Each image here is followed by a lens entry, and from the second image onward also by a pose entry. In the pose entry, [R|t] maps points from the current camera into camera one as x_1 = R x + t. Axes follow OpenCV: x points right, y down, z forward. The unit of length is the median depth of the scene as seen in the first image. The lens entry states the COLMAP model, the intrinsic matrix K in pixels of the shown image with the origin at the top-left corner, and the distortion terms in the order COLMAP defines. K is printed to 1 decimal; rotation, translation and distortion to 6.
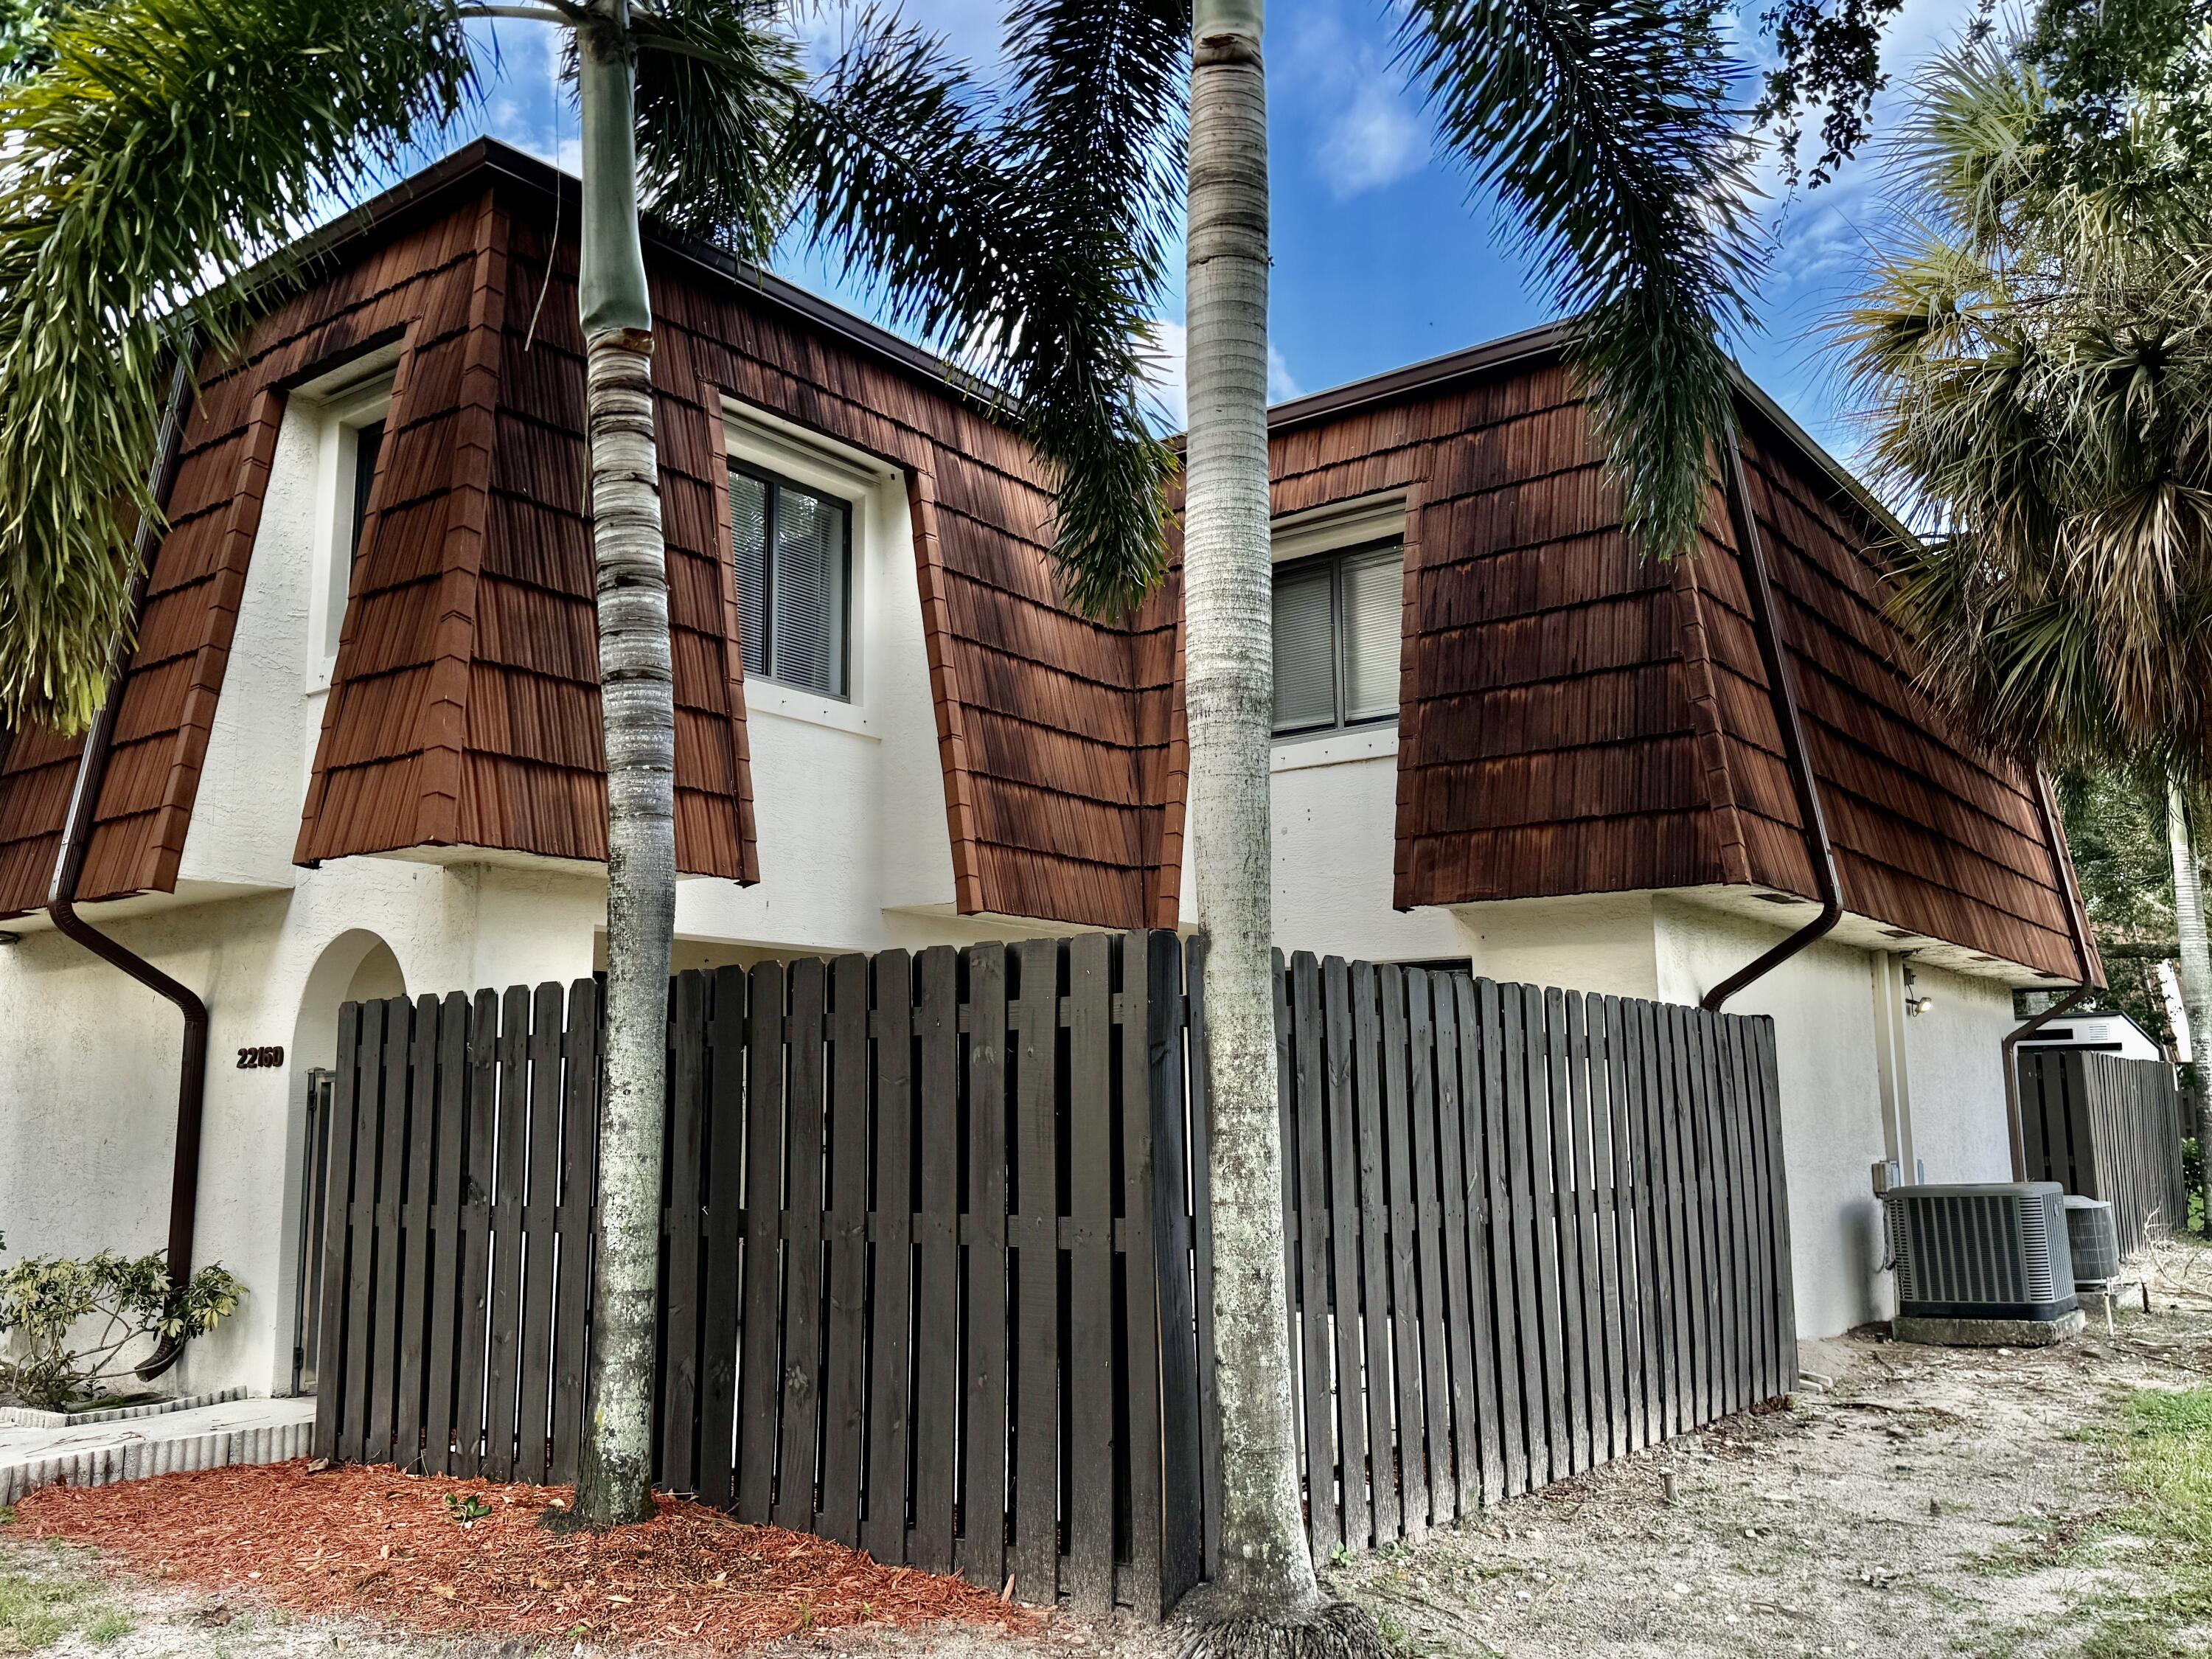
lens RADIAL K [[1786.4, 0, 1109.4], [0, 1786.4, 869.7], [0, 0, 1]] dist [0.095269, -0.001655]
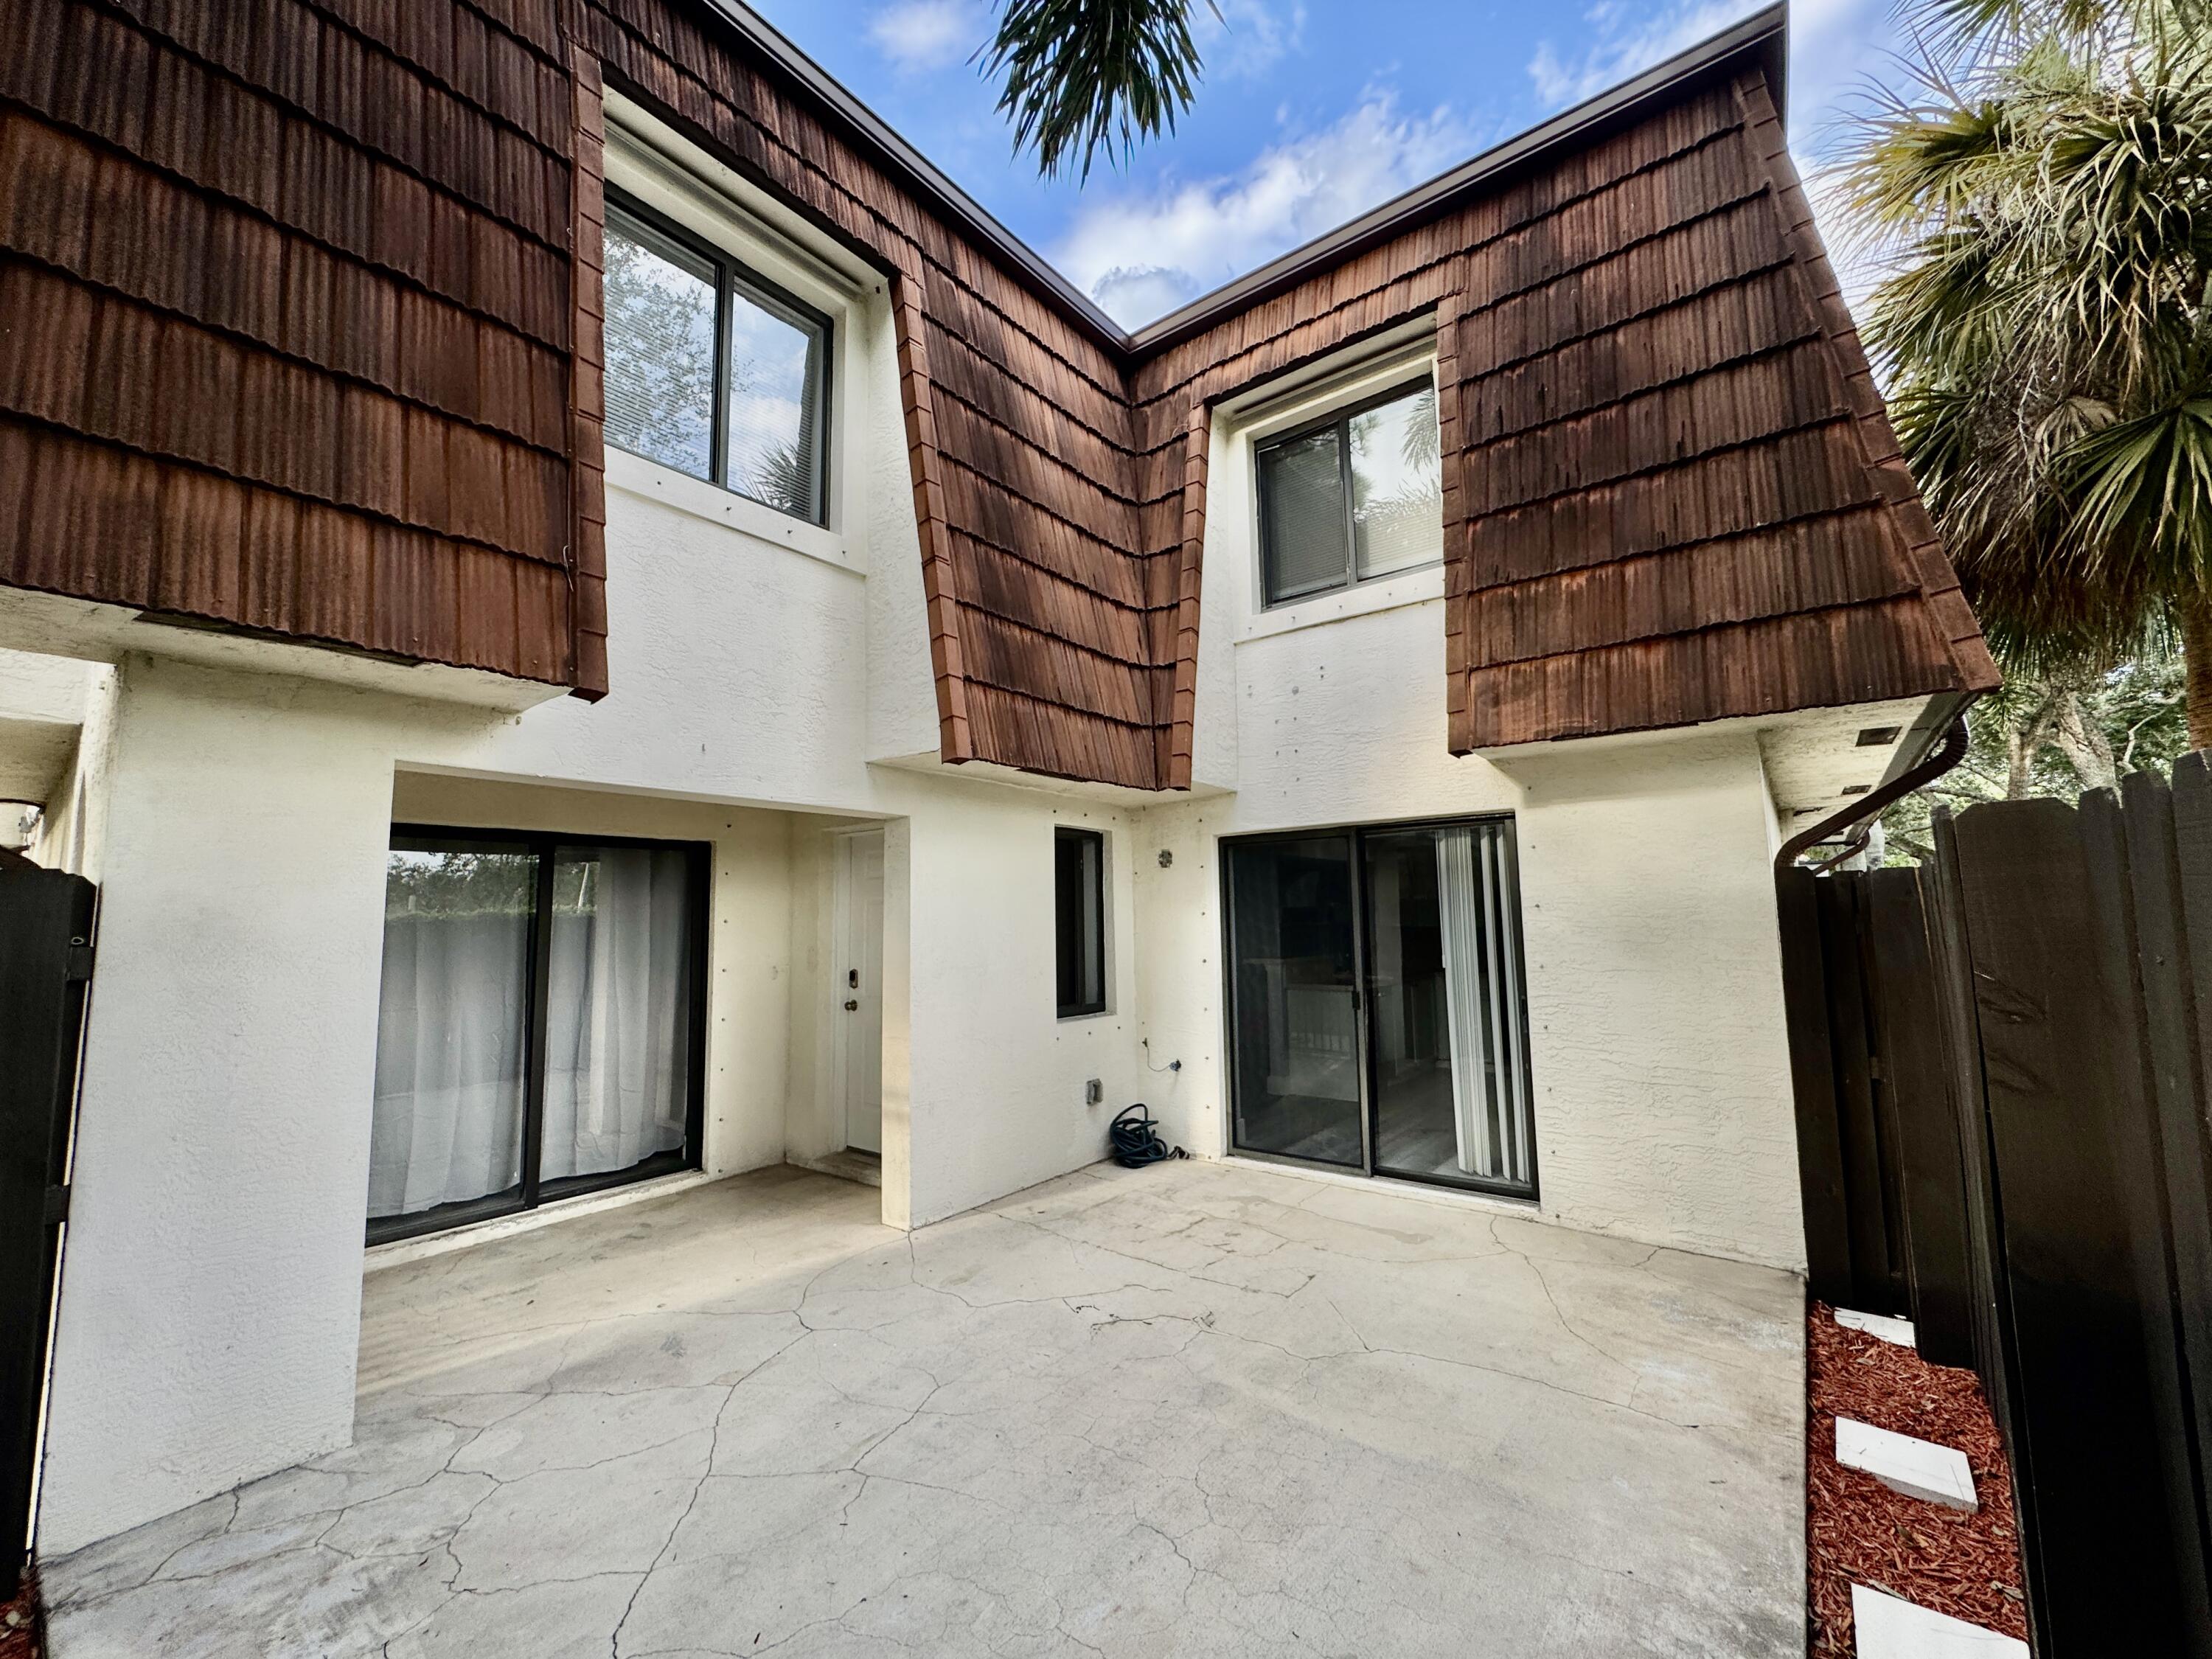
lens RADIAL K [[885.5, 0, 1102.5], [0, 885.5, 825.2], [0, 0, 1]] dist [-0.010088, -0.000164]
pose [[0.999742, -0.010218, -0.020302, -0.000348], [0.010805, 0.999520, 0.029025, 0.041539], [0.019996, -0.029237, 0.999372, 0.555480]]
